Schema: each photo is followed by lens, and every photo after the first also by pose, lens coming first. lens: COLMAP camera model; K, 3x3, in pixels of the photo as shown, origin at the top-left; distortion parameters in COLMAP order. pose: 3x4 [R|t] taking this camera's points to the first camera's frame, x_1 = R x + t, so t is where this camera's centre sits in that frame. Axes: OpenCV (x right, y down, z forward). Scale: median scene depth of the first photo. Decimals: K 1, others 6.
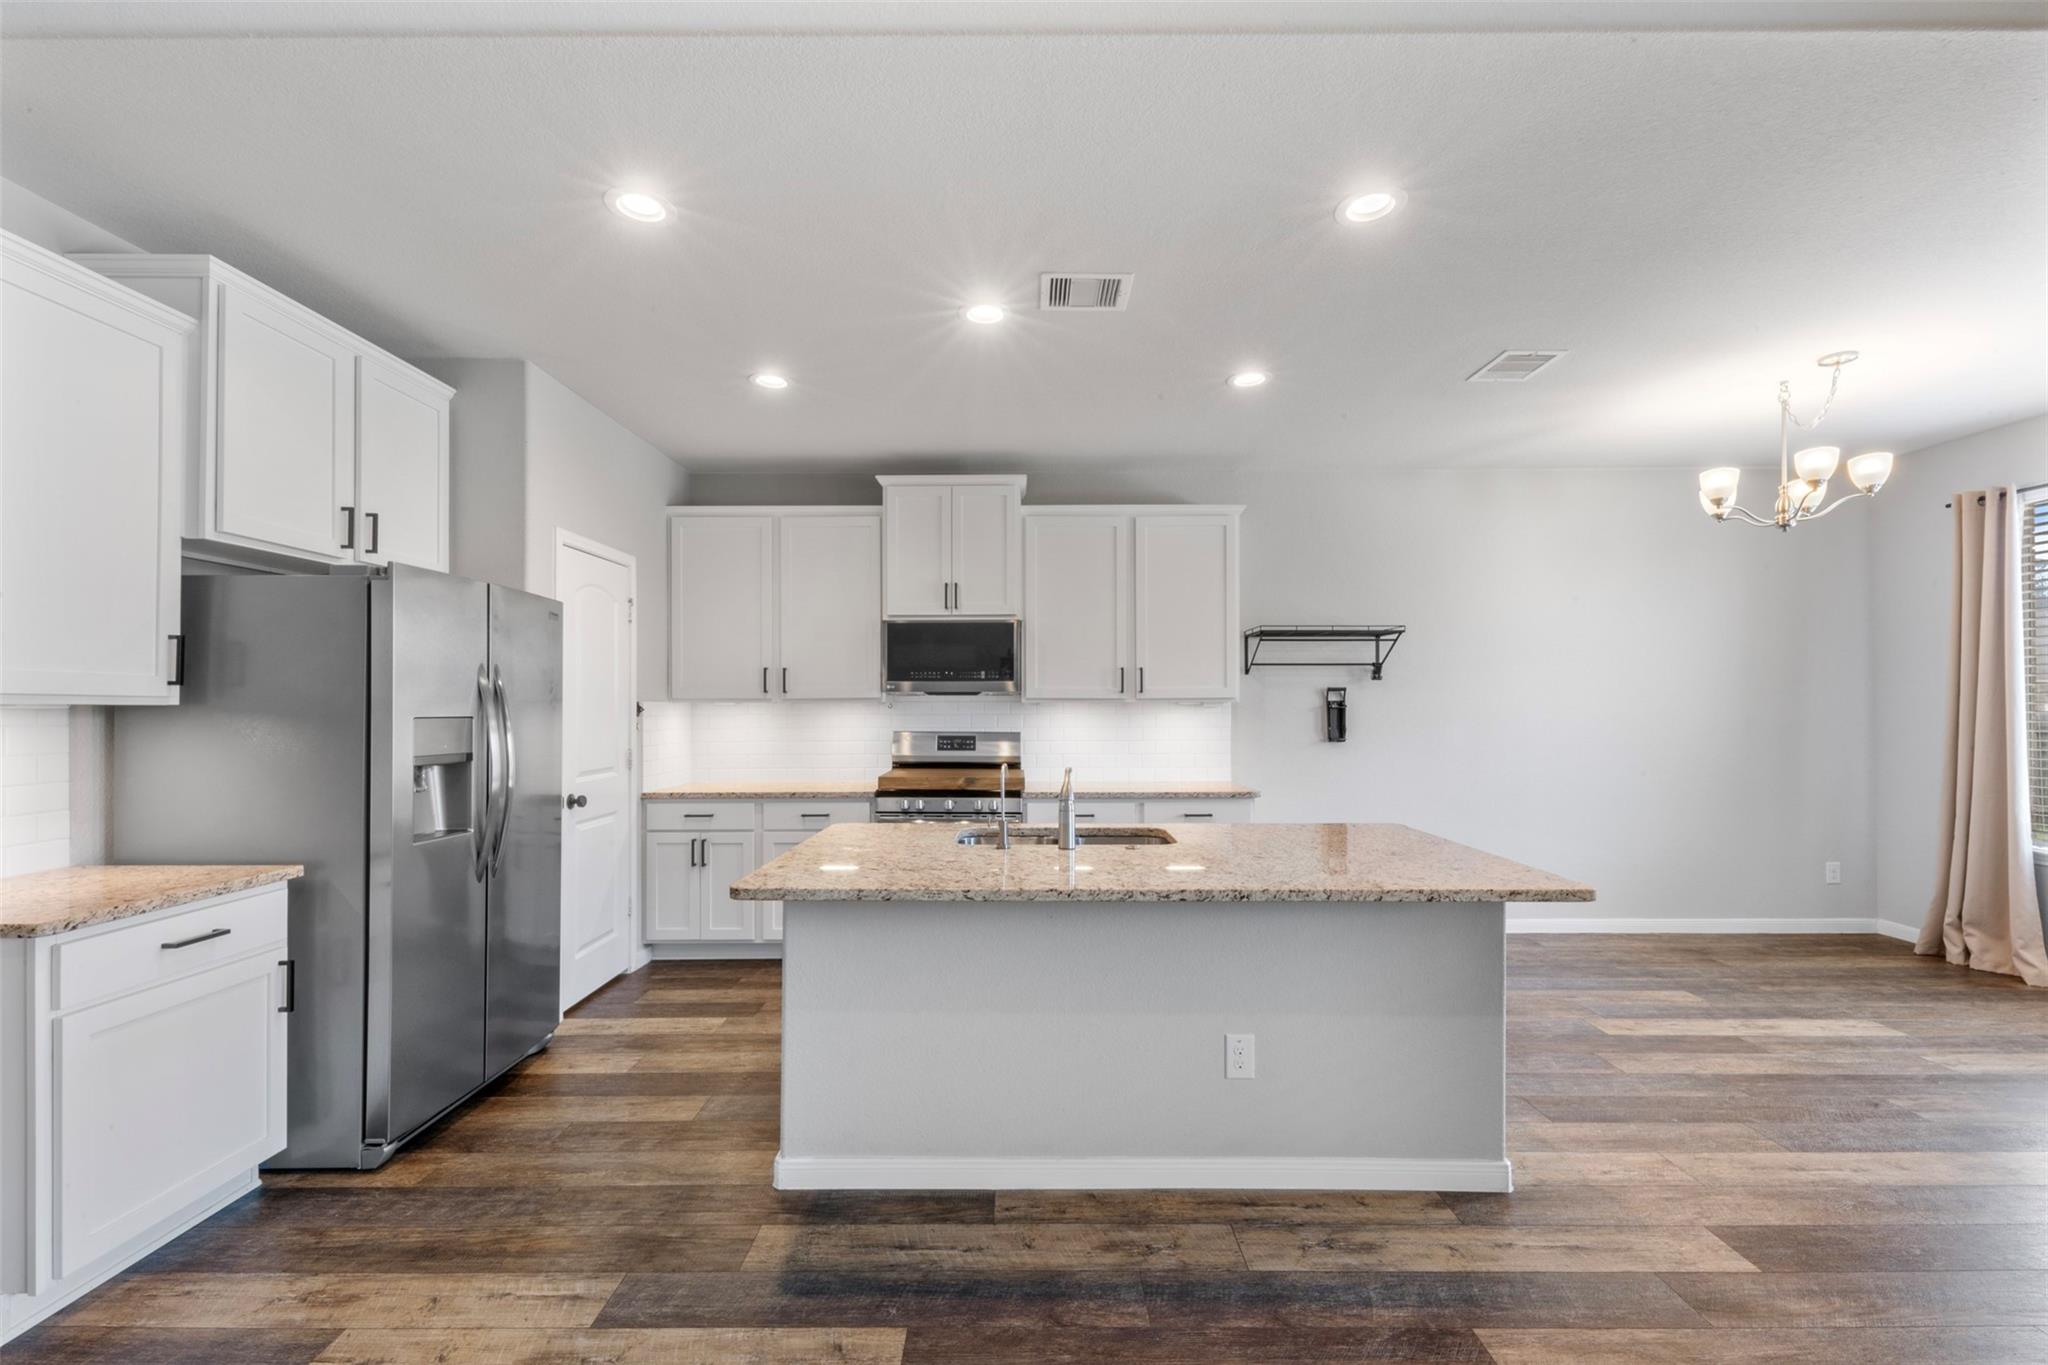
lens RADIAL K [[845.1, 0, 1023.9], [0, 845.1, 702.1], [0, 0, 1]] dist [0.004895, 0.000321]
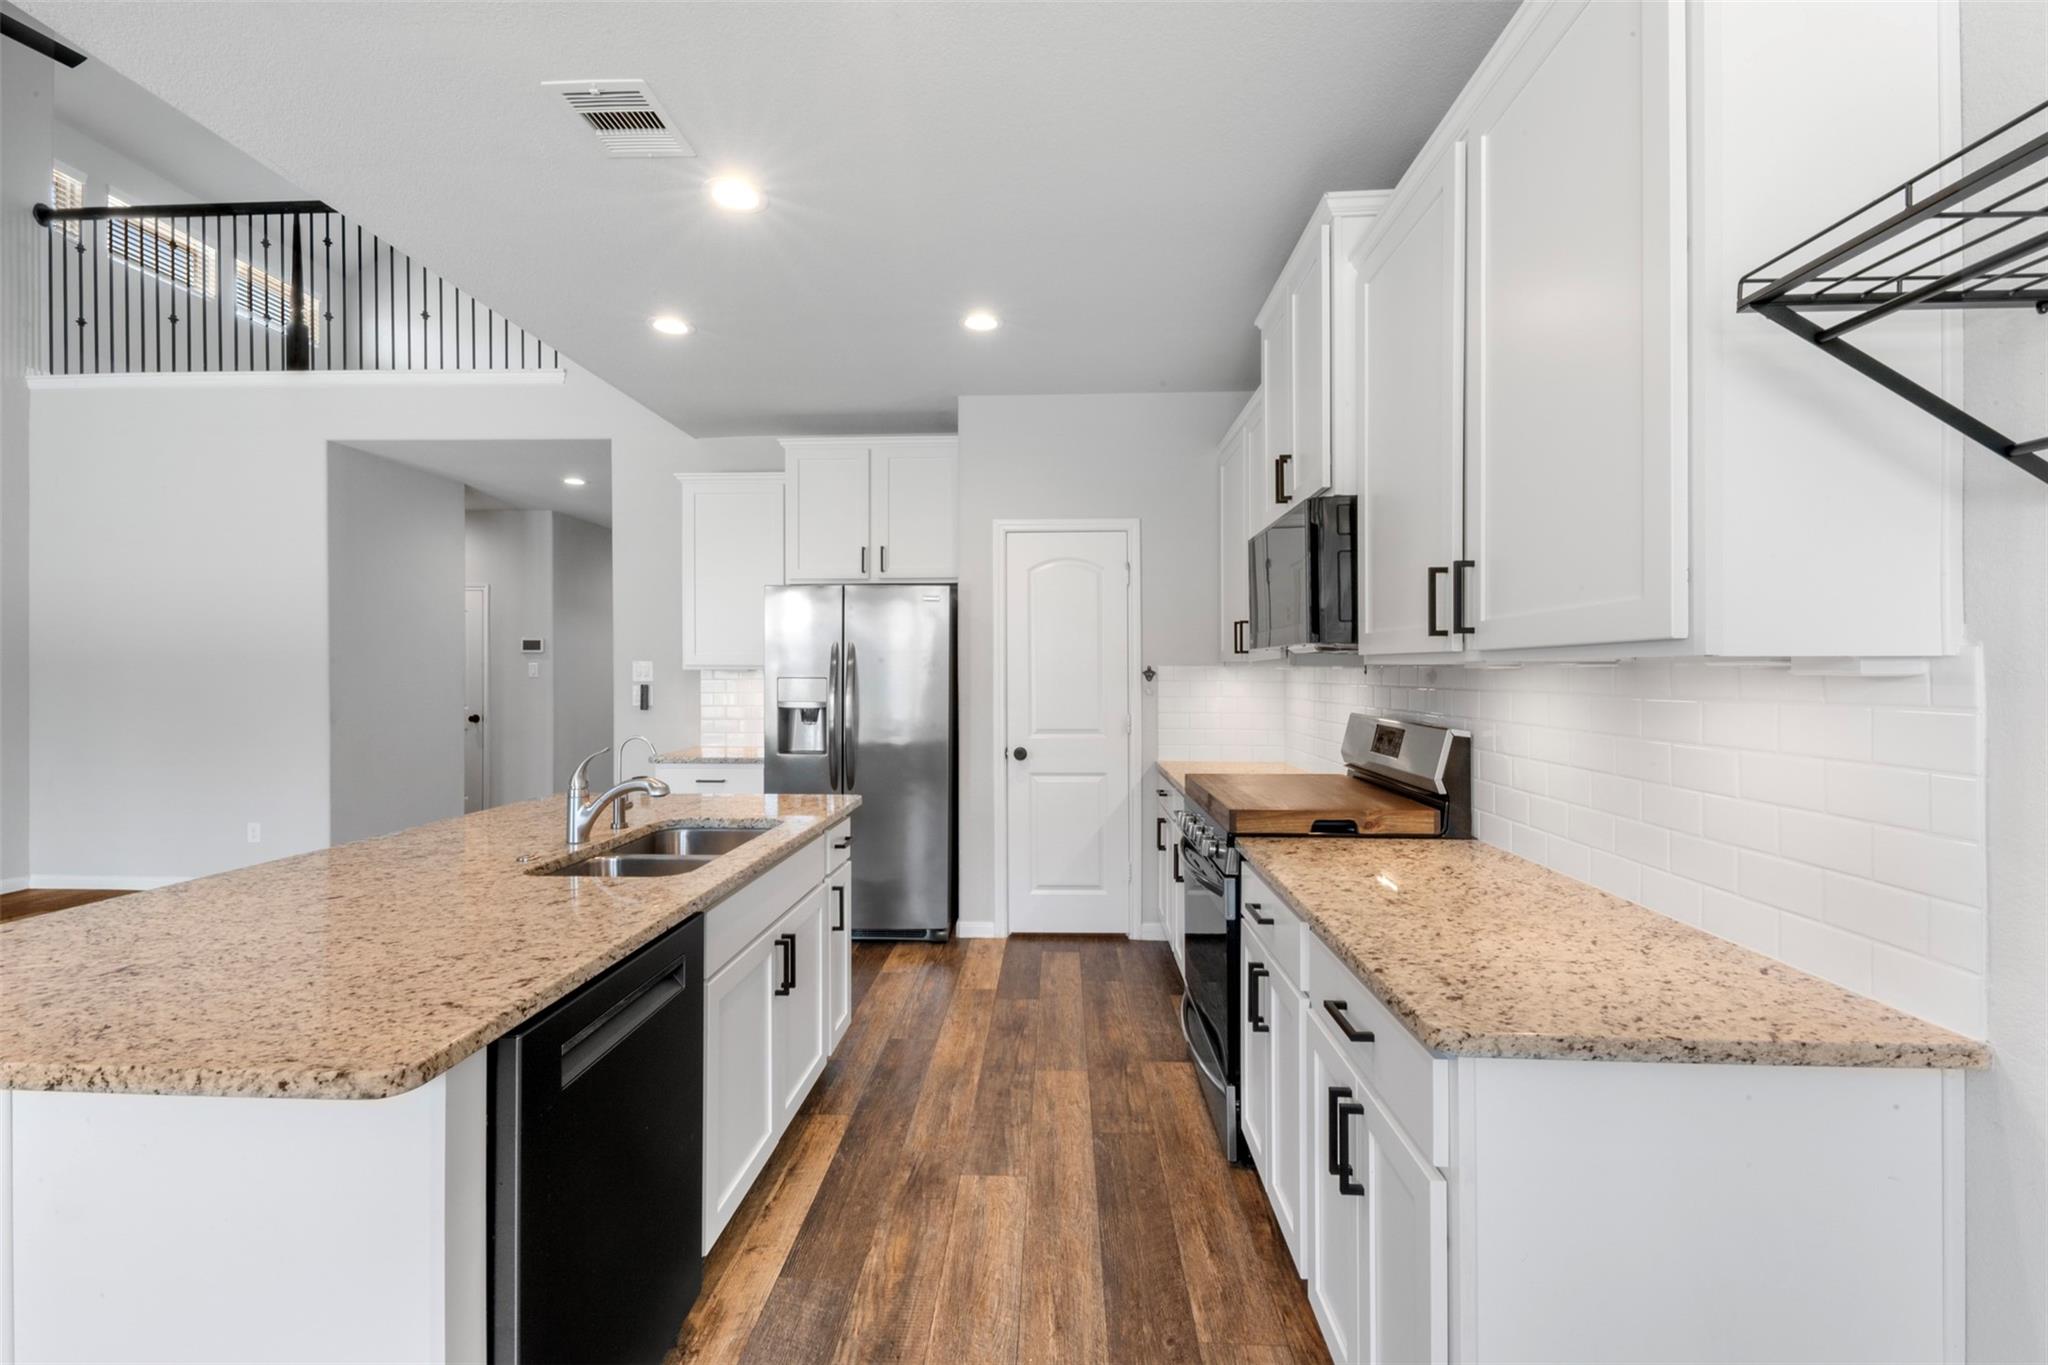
lens RADIAL K [[845.1, 0, 997.6], [0, 845.1, 675.6], [0, 0, 1]] dist [0.004895, 0.000321]
pose [[-0.051398, 0.006803, -0.998655, 0.498770], [0.005011, 0.999966, 0.006554, 0.002747], [0.998666, -0.004667, -0.051430, 0.833948]]
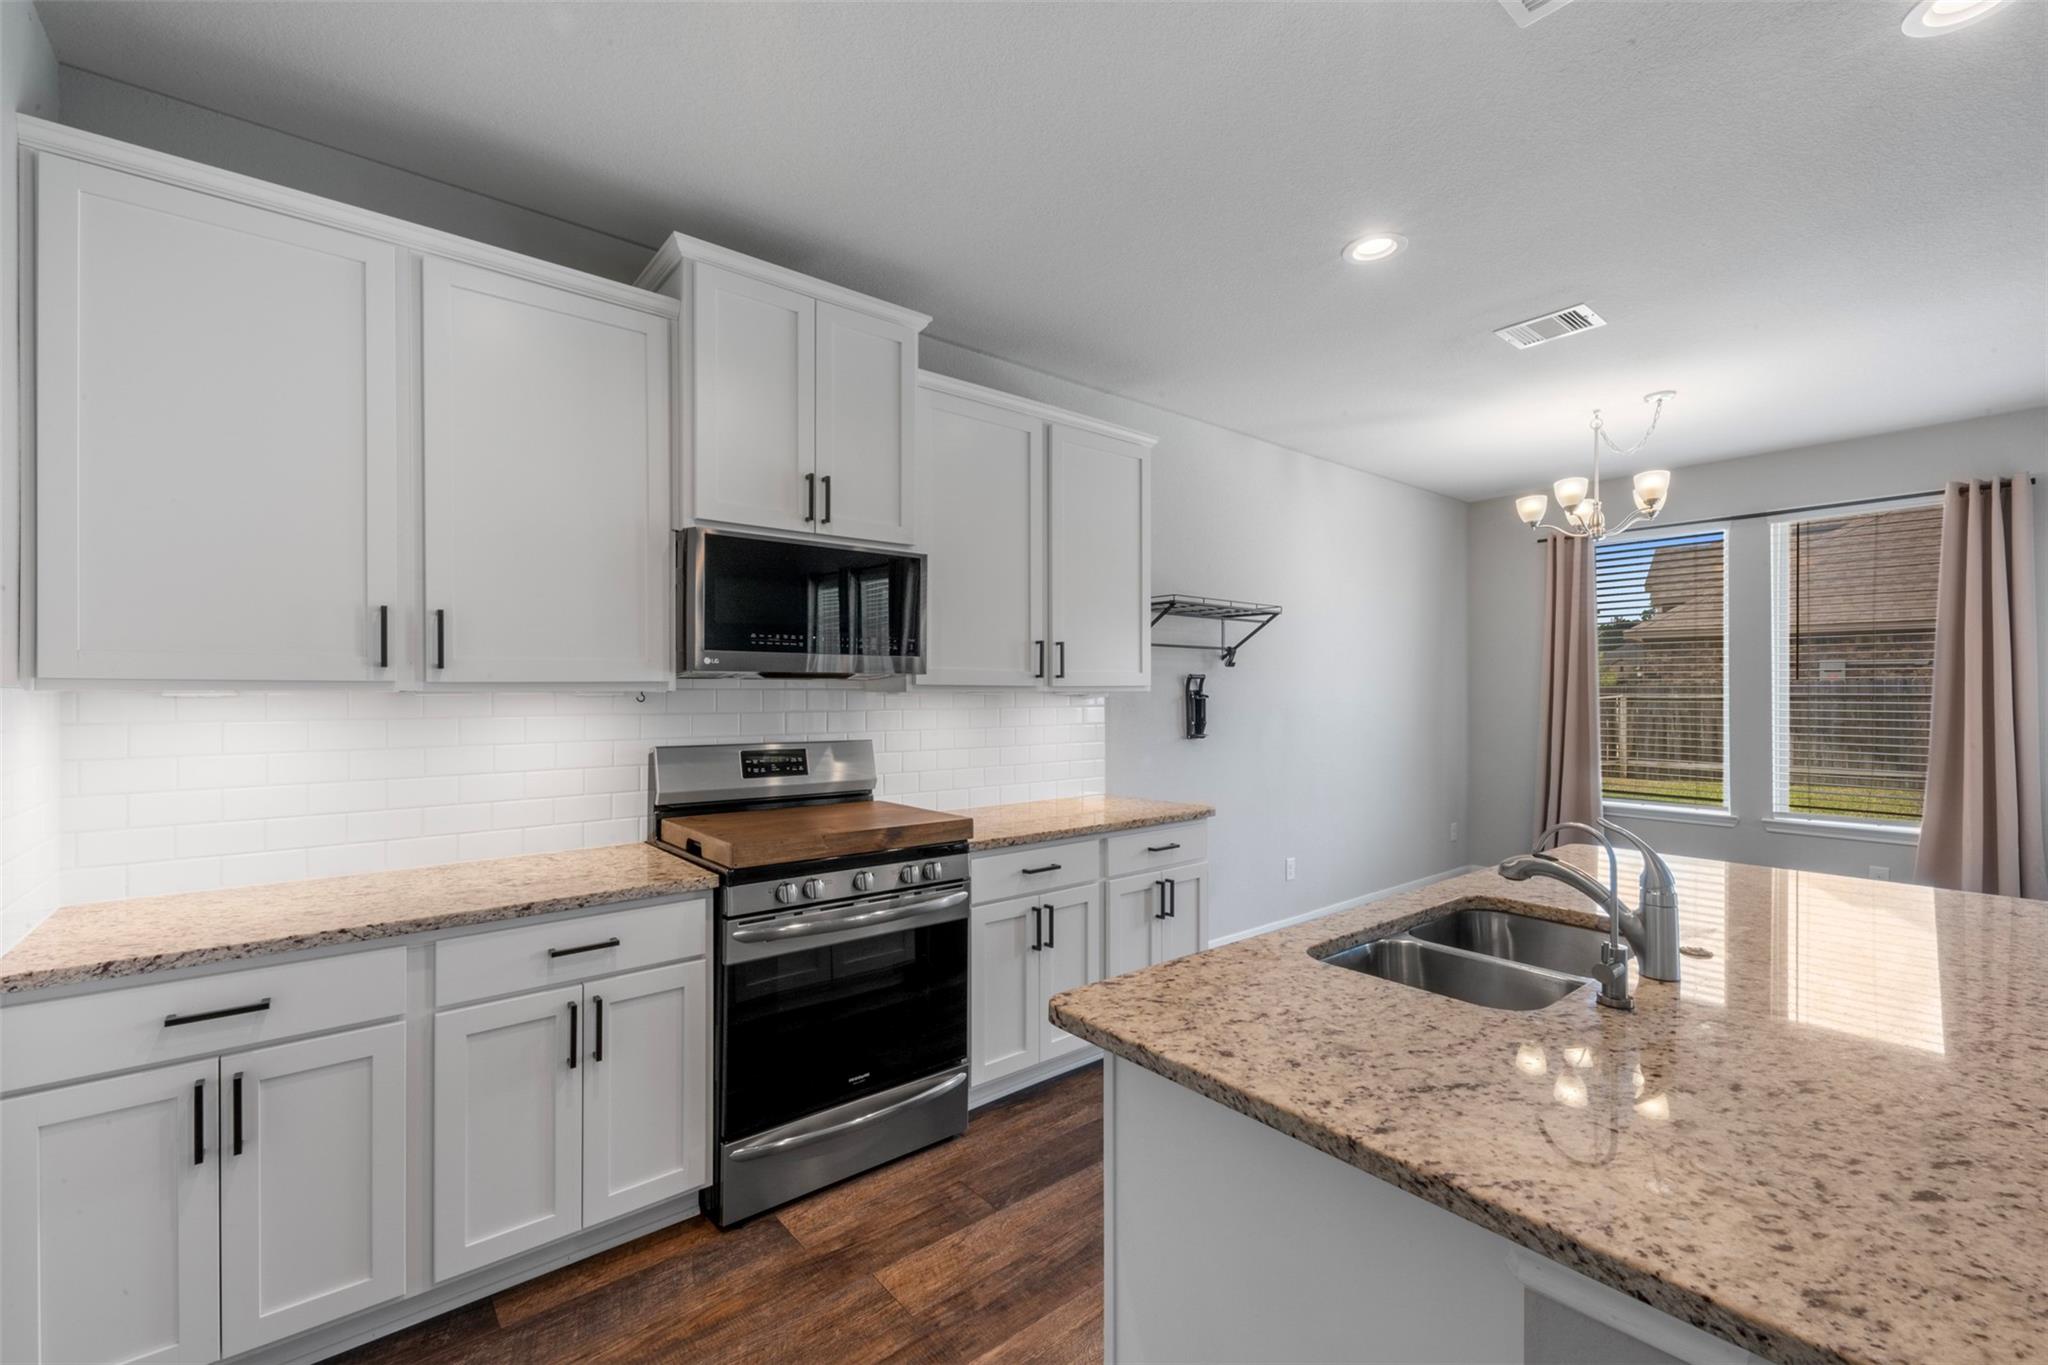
lens RADIAL K [[845.1, 0, 1023.7], [0, 845.1, 702.1], [0, 0, 1]] dist [0.004895, 0.000321]
pose [[0.772690, -0.007000, 0.634745, -0.334908], [-0.005545, 0.999827, 0.017777, -0.003614], [-0.634759, -0.017256, 0.772518, 0.488571]]
